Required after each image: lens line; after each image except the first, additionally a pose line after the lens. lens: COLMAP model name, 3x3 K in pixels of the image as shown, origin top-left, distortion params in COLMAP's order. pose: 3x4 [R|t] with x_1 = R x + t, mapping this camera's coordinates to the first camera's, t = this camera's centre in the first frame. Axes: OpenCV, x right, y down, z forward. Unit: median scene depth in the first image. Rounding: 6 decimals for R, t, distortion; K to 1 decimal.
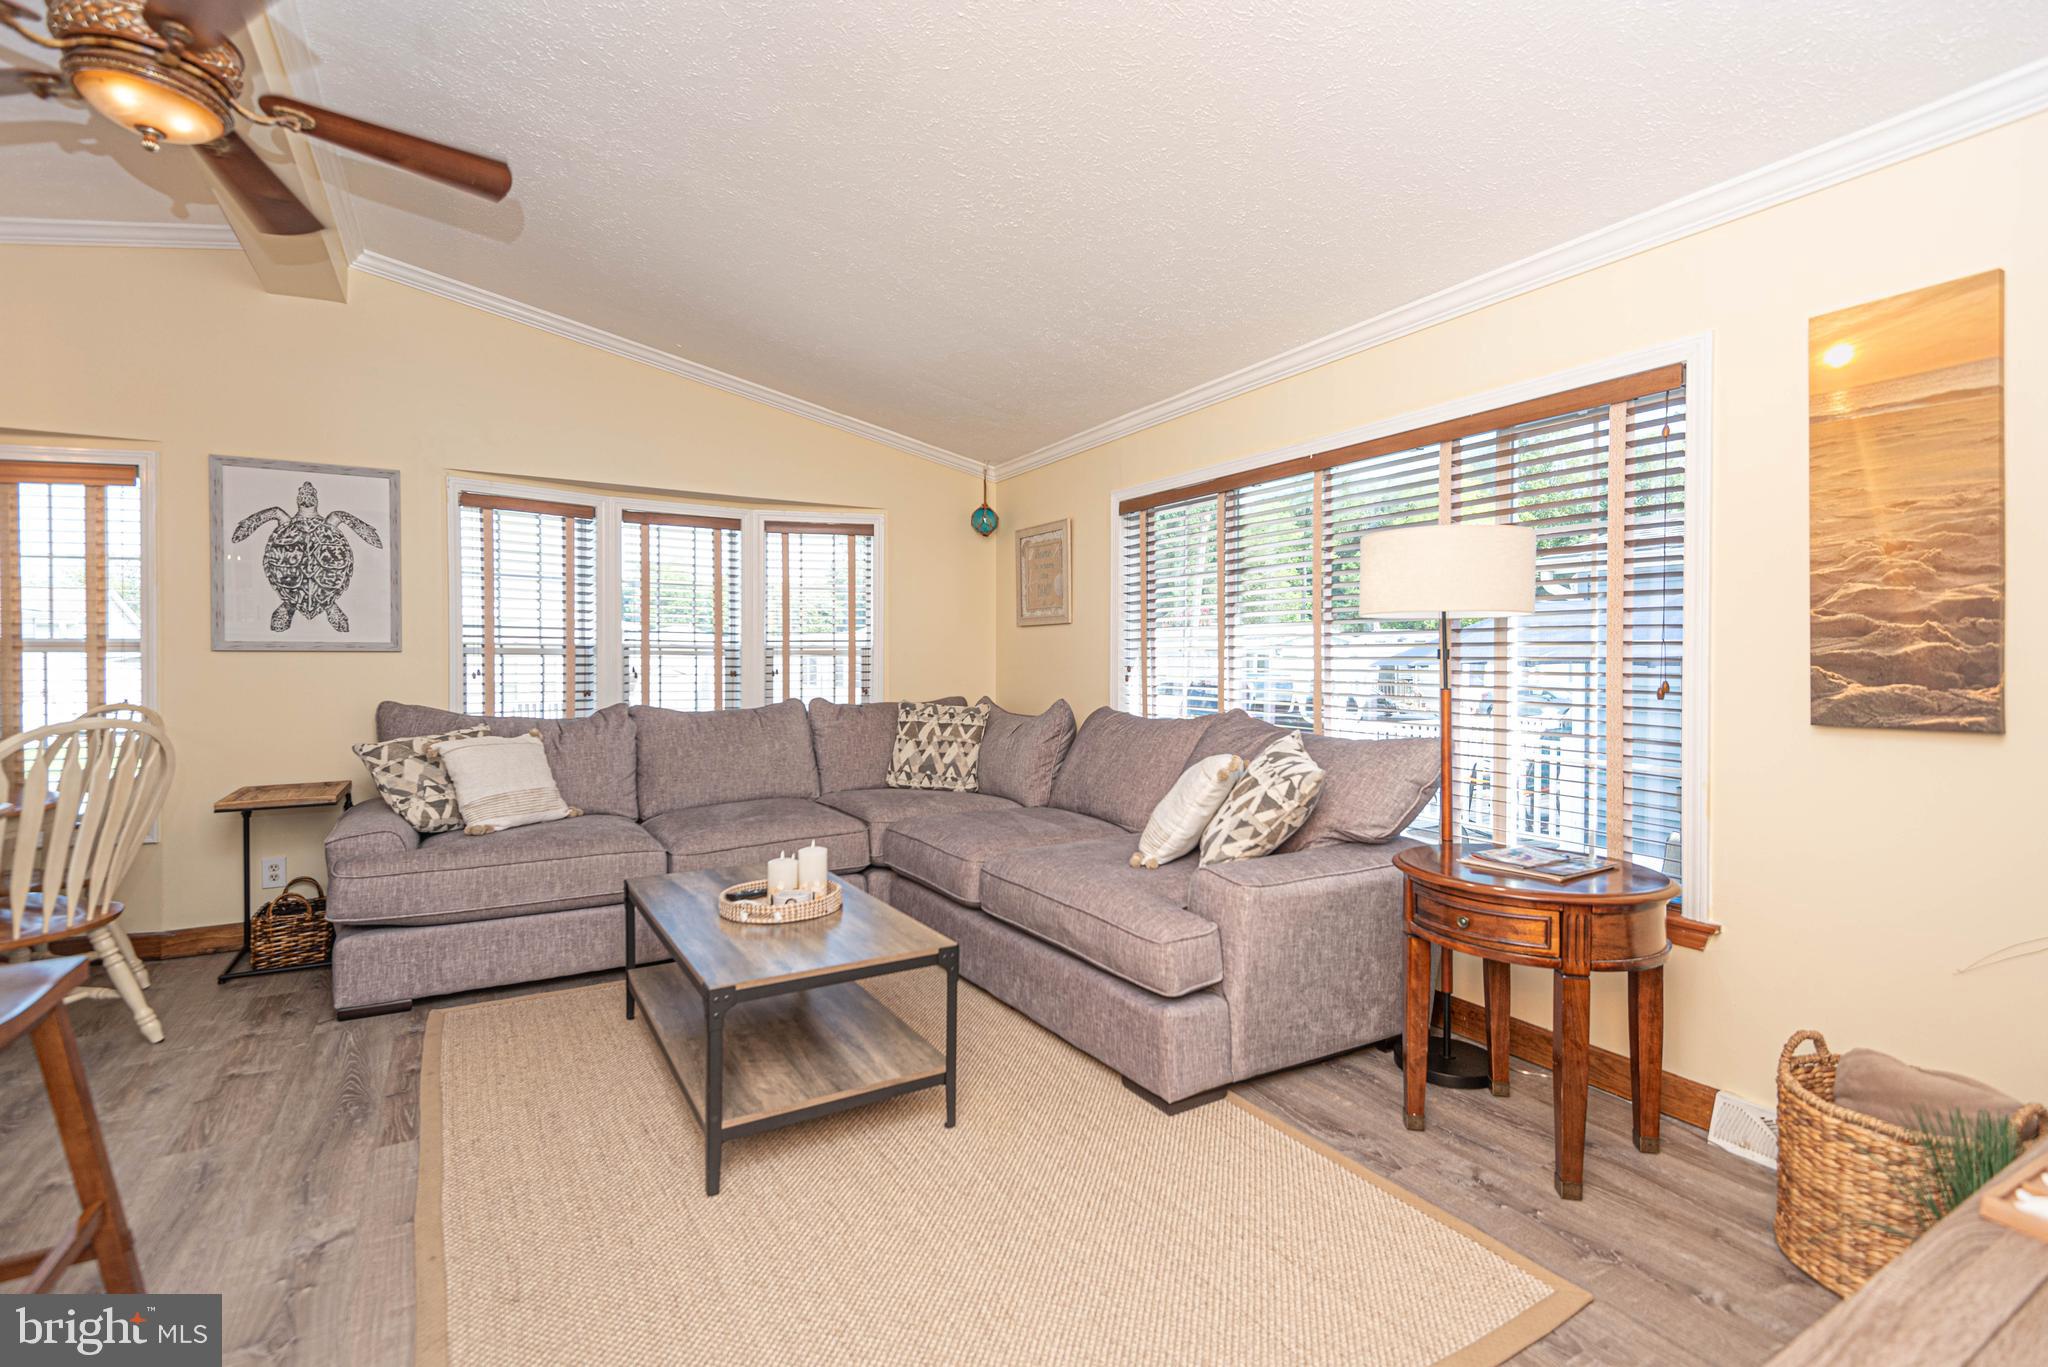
lens RADIAL K [[942.7, 0, 998.5], [0, 942.7, 658.3], [0, 0, 1]] dist [0.033782, -0.024333]
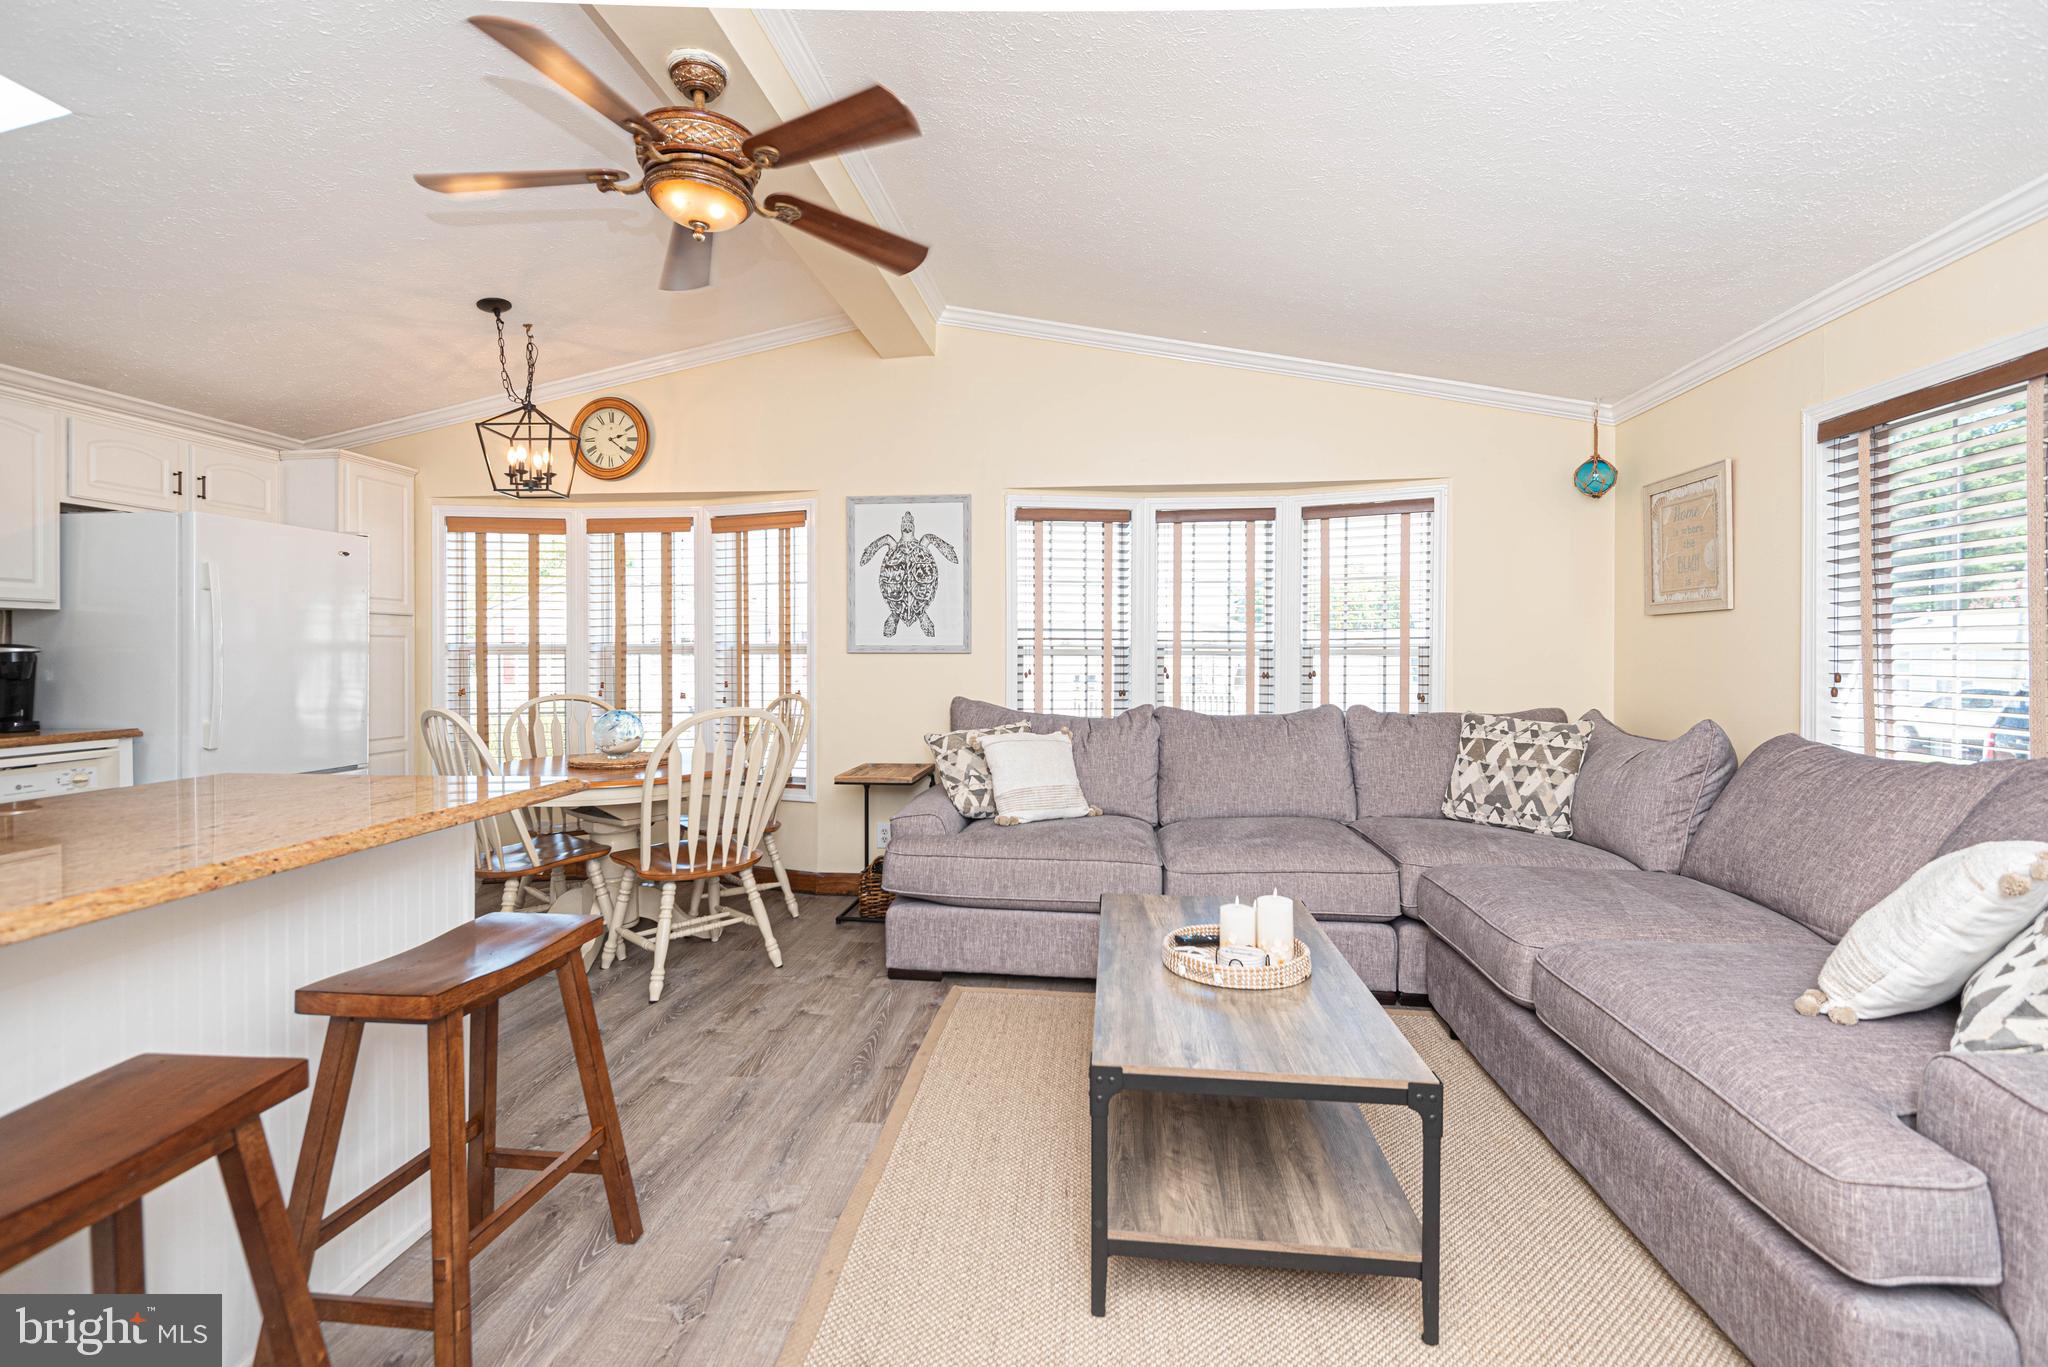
lens RADIAL K [[913.3, 0, 1011.7], [0, 913.3, 651.4], [0, 0, 1]] dist [0.032637, -0.015818]
pose [[0.804450, -0.003004, -0.594013, 0.062041], [0.002054, 0.999995, -0.002275, -0.006771], [0.594017, 0.000611, 0.804452, 0.156433]]
